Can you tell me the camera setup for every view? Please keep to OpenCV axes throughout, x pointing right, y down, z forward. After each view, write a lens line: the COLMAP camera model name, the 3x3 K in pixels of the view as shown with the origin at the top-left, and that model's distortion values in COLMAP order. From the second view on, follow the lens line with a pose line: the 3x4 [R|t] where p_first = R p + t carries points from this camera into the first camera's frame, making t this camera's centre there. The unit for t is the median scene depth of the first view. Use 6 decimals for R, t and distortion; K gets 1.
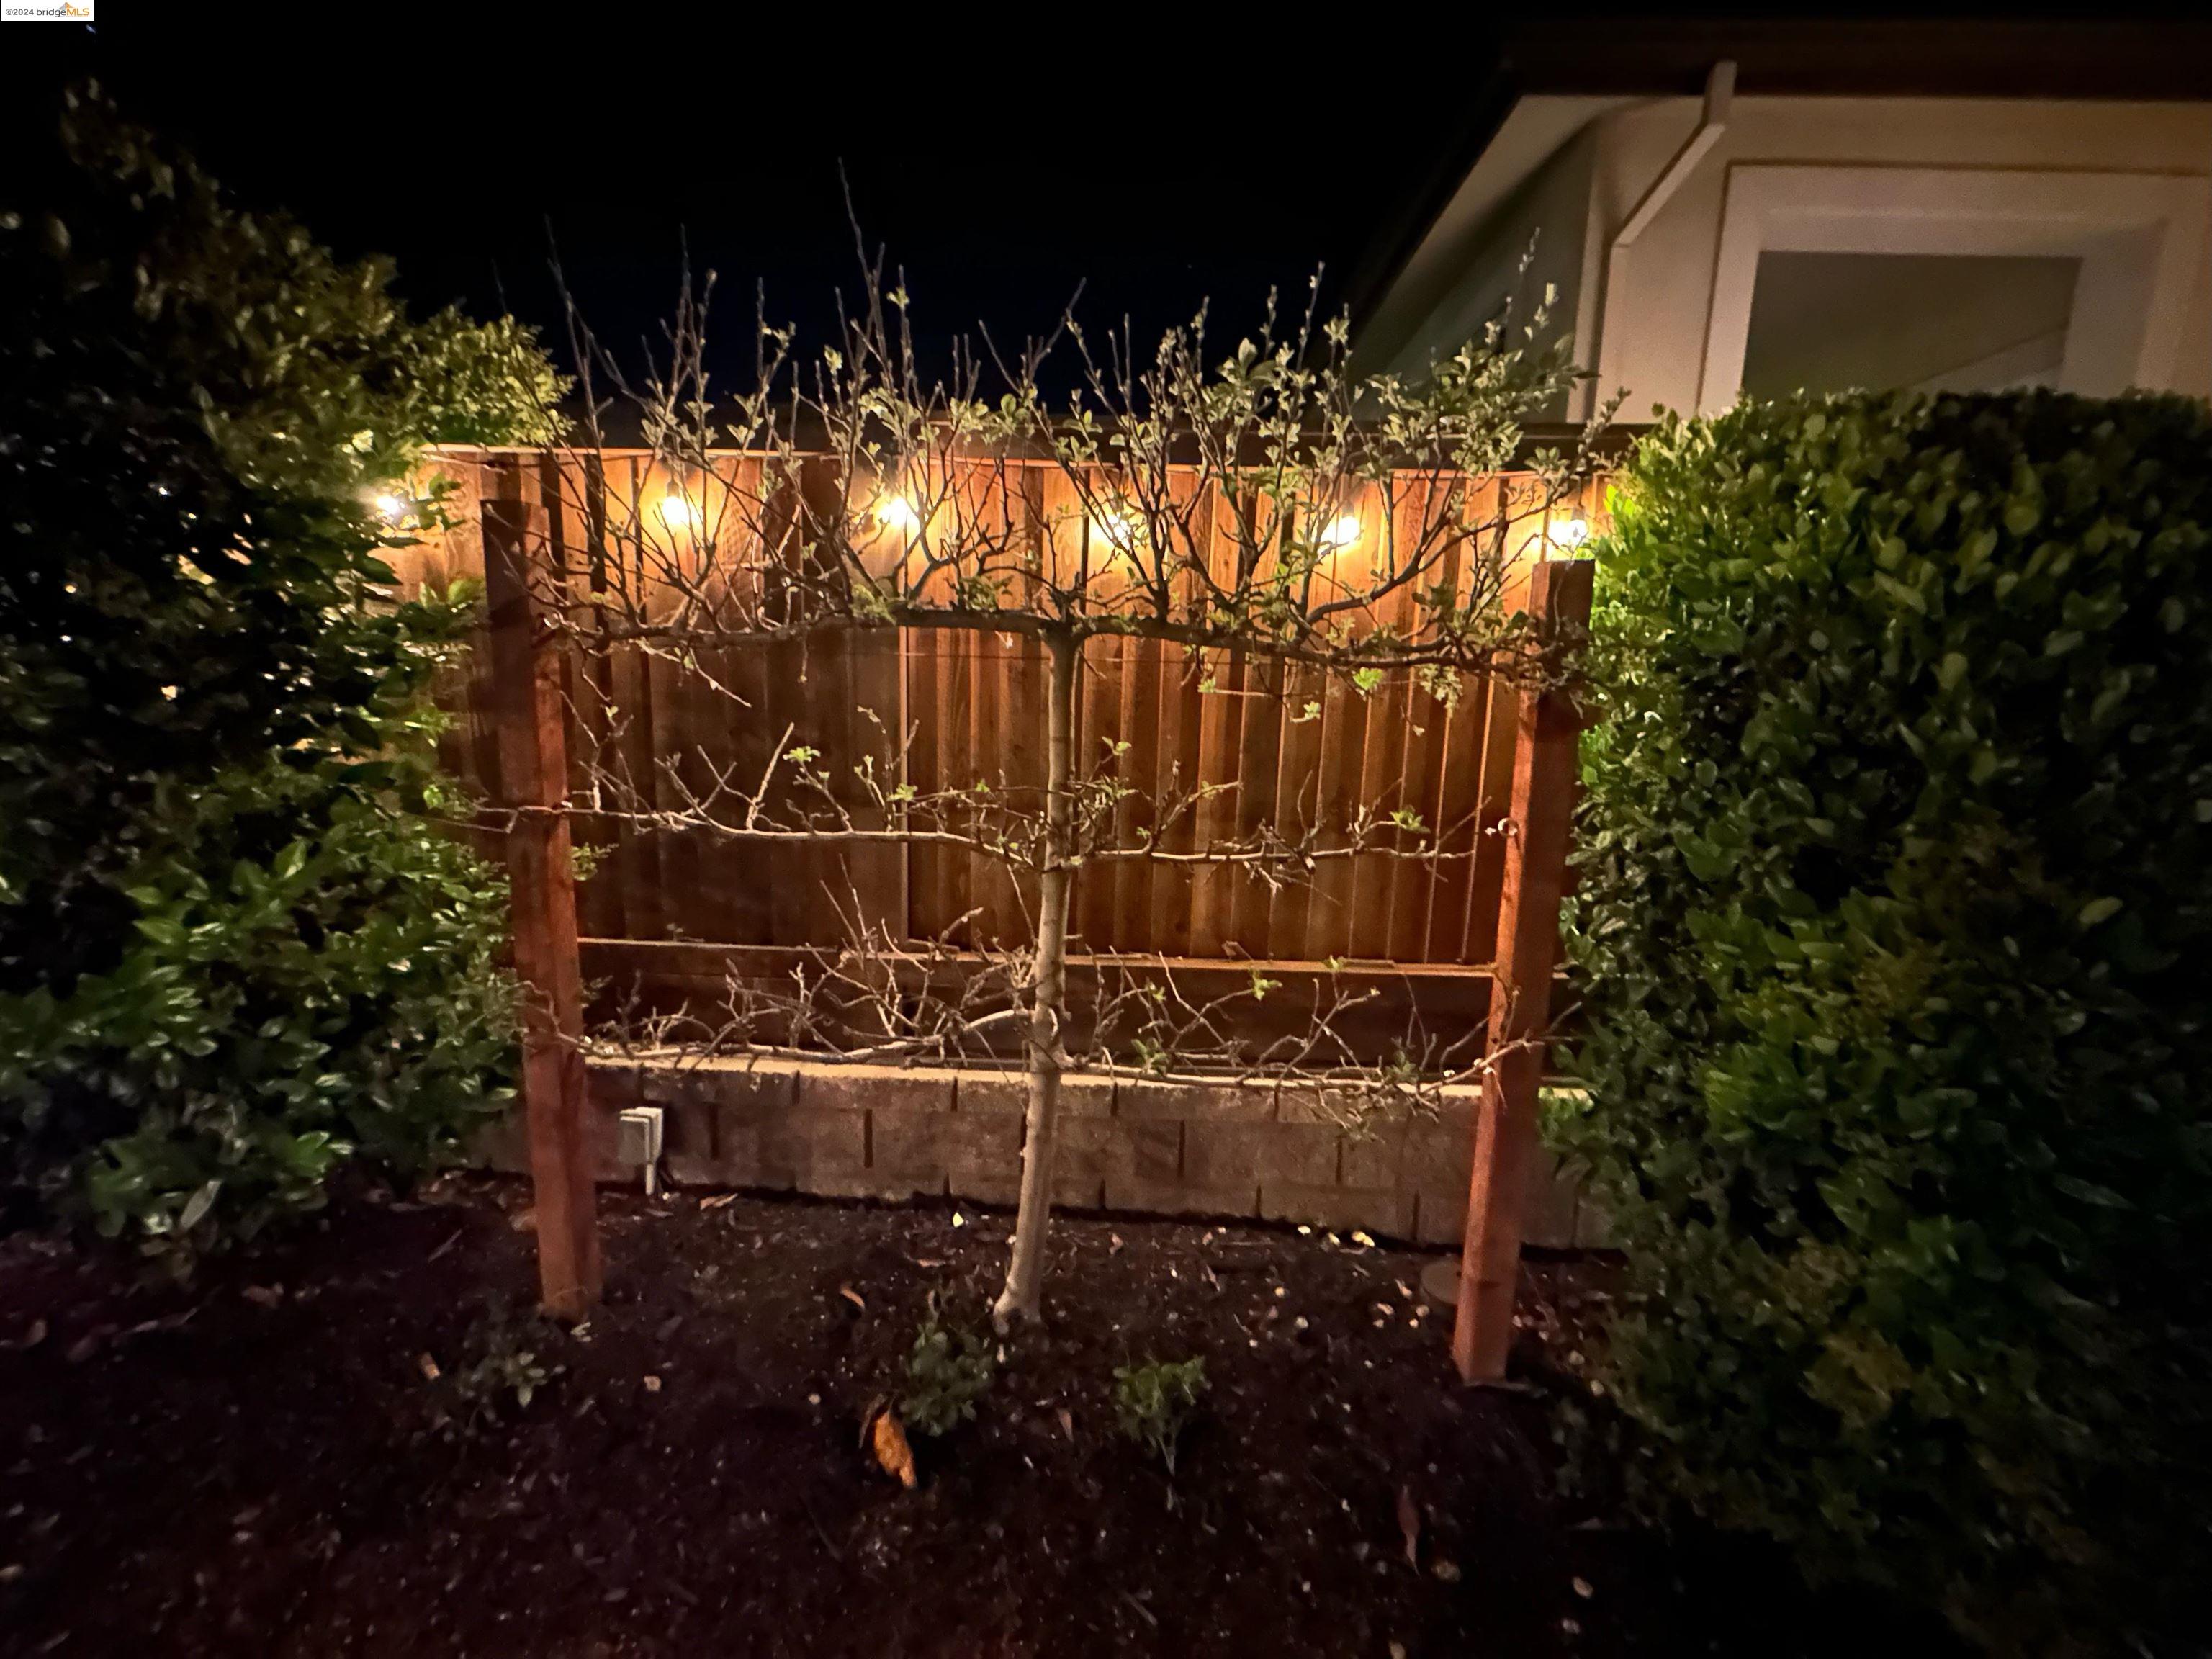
lens RADIAL K [[871.6, 0, 1106.0], [0, 871.6, 829.5], [0, 0, 1]] dist [0.013624, 0.000098]
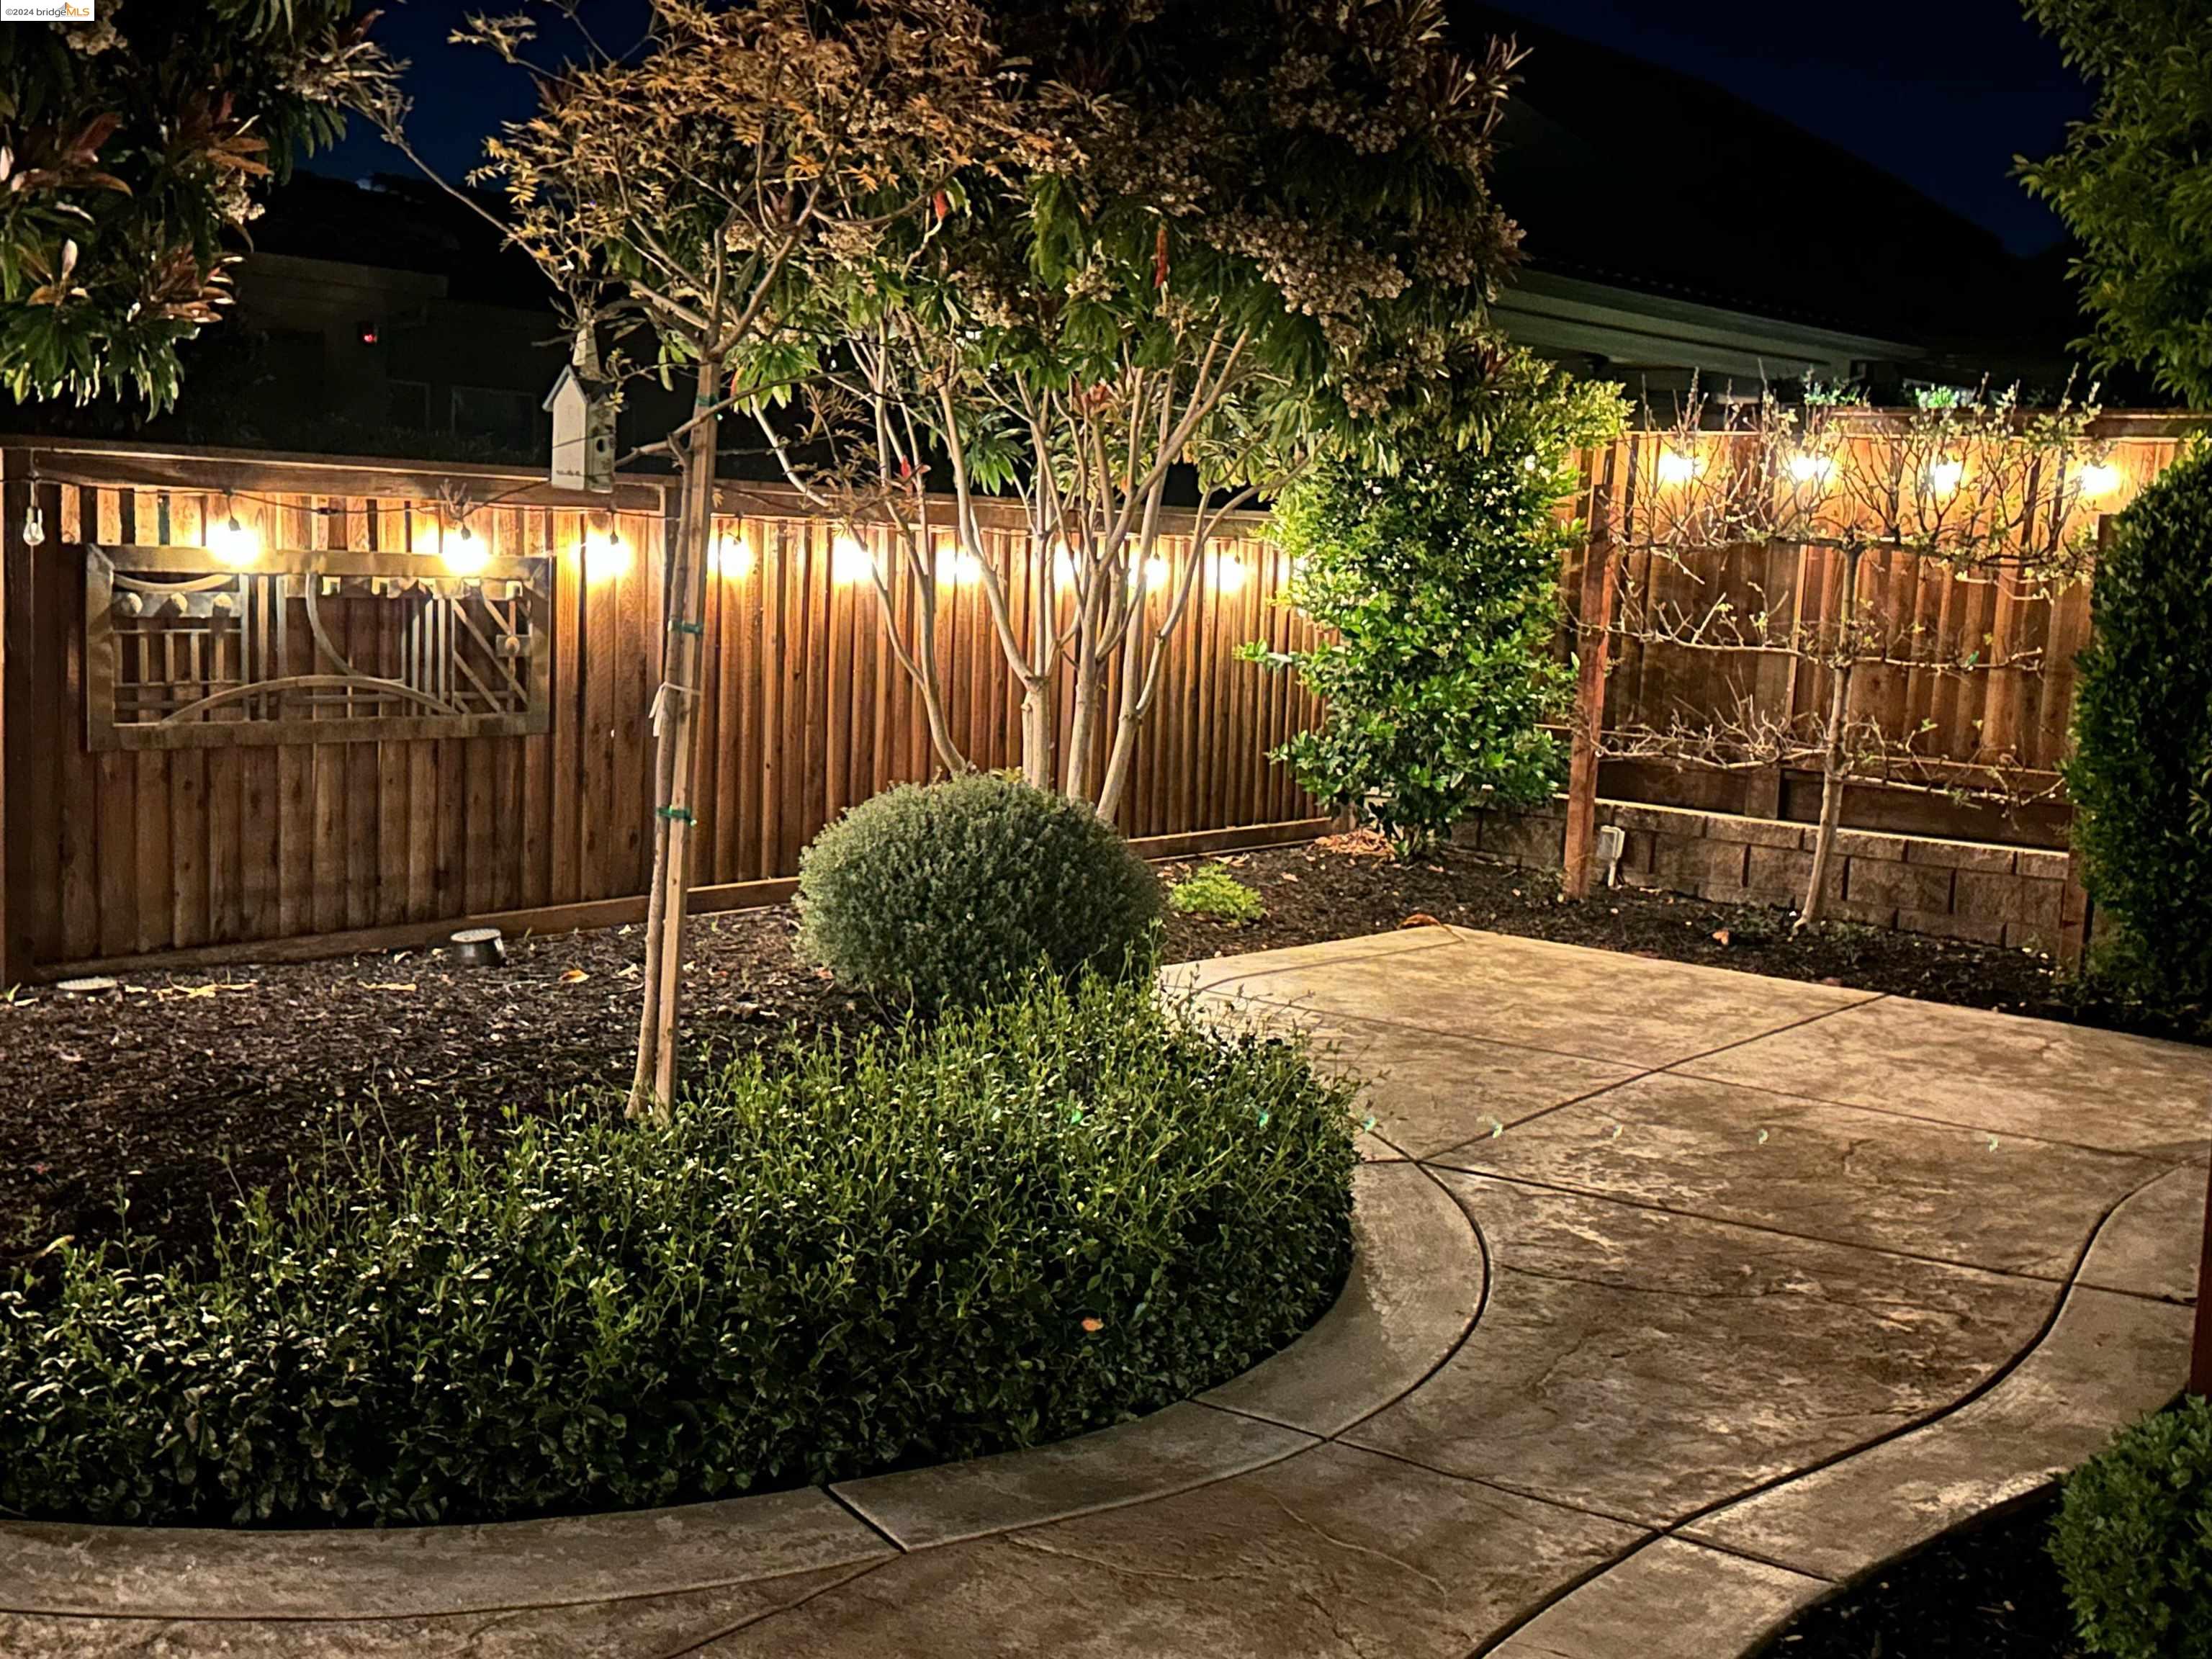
lens RADIAL K [[2484.8, 0, 1106.0], [0, 2484.8, 829.5], [0, 0, 1]] dist [0.246410, -0.508478]
pose [[0.791506, 0.083468, -0.605435, 1.853191], [-0.126282, 0.991588, -0.028389, 0.682695], [0.597972, 0.098926, 0.795389, -3.917712]]
